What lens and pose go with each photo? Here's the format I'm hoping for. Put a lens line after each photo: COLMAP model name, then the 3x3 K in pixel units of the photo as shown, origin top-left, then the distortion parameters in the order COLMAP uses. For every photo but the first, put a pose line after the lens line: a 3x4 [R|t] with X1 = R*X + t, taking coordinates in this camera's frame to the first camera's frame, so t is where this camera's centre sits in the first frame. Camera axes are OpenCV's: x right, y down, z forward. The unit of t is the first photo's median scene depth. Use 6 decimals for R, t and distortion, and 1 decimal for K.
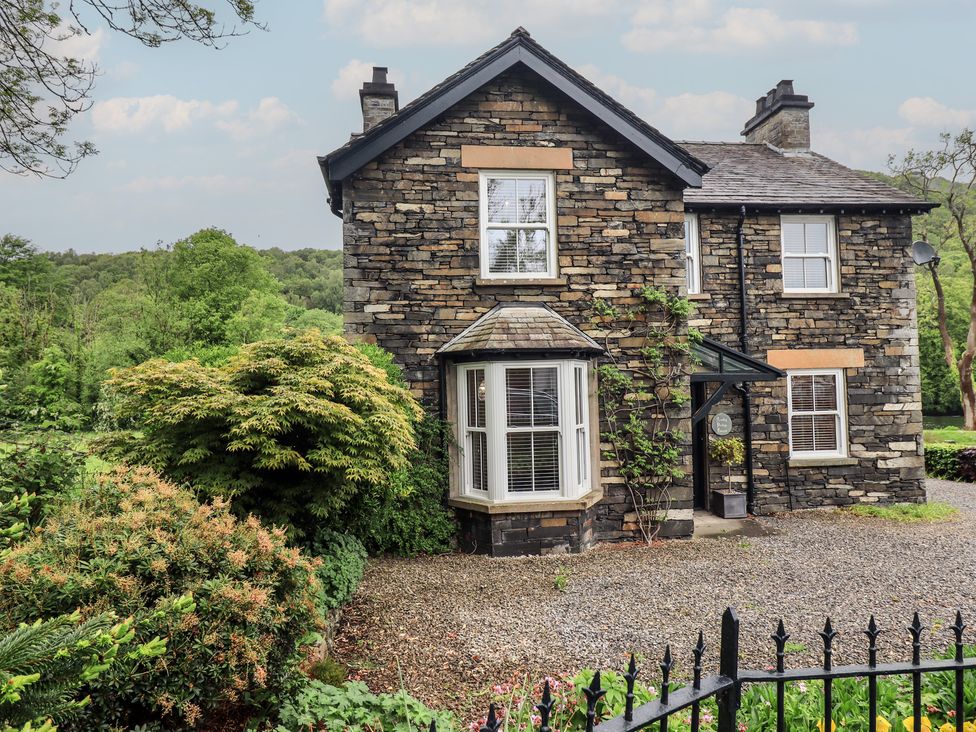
lens RADIAL K [[656.6, 0, 488.5], [0, 656.6, 357.0], [0, 0, 1]] dist [0.001287, -0.007142]
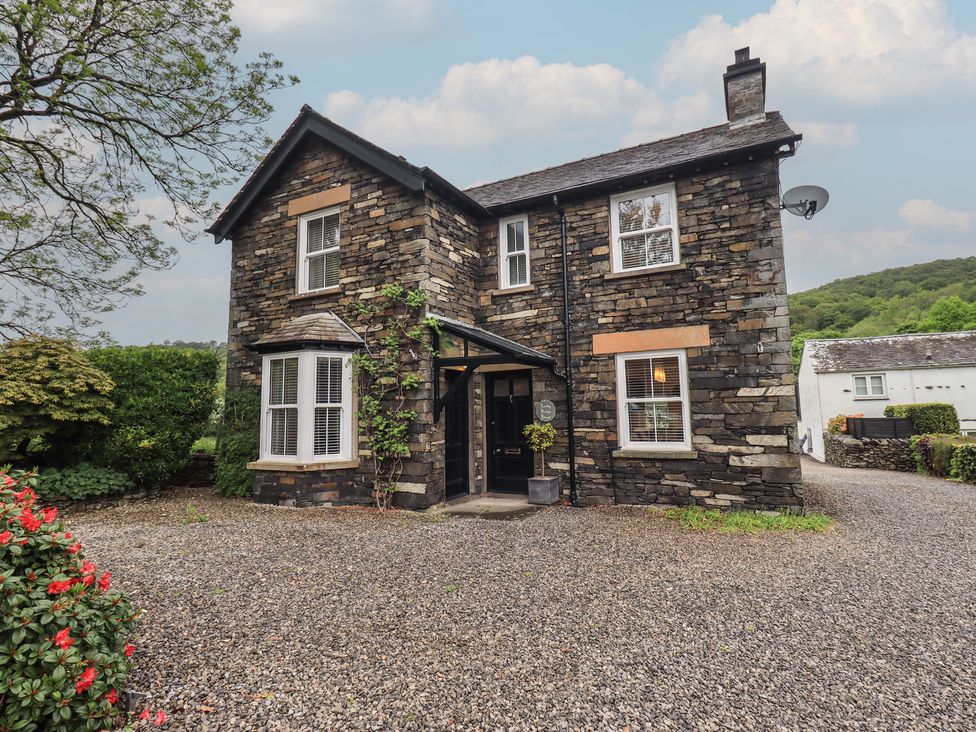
lens RADIAL K [[506.0, 0, 493.0], [0, 506.0, 354.1], [0, 0, 1]] dist [0.003556, -0.001144]
pose [[0.832531, -0.057459, -0.550991, 0.717703], [0.027884, 0.997692, -0.061911, 0.060672], [0.553277, 0.036179, 0.832211, 0.298832]]
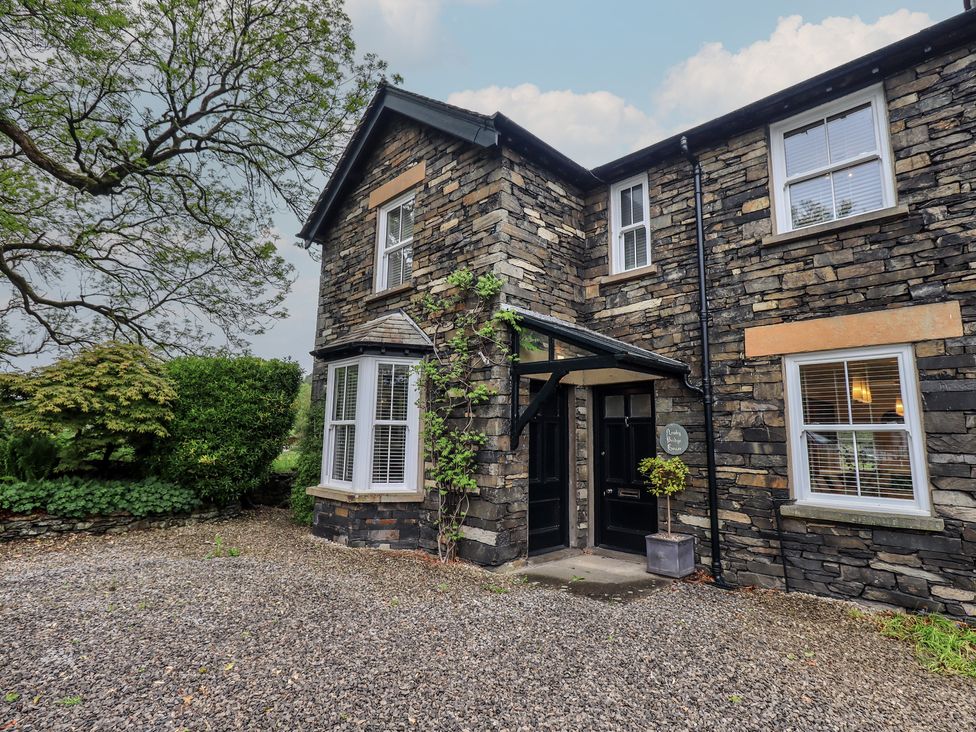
lens RADIAL K [[506.0, 0, 494.8], [0, 506.0, 359.2], [0, 0, 1]] dist [0.003556, -0.001144]
pose [[0.632334, -0.088426, -0.769633, 0.658271], [0.006775, 0.994058, -0.108645, 0.073867], [0.774666, 0.063486, 0.629175, 0.493697]]
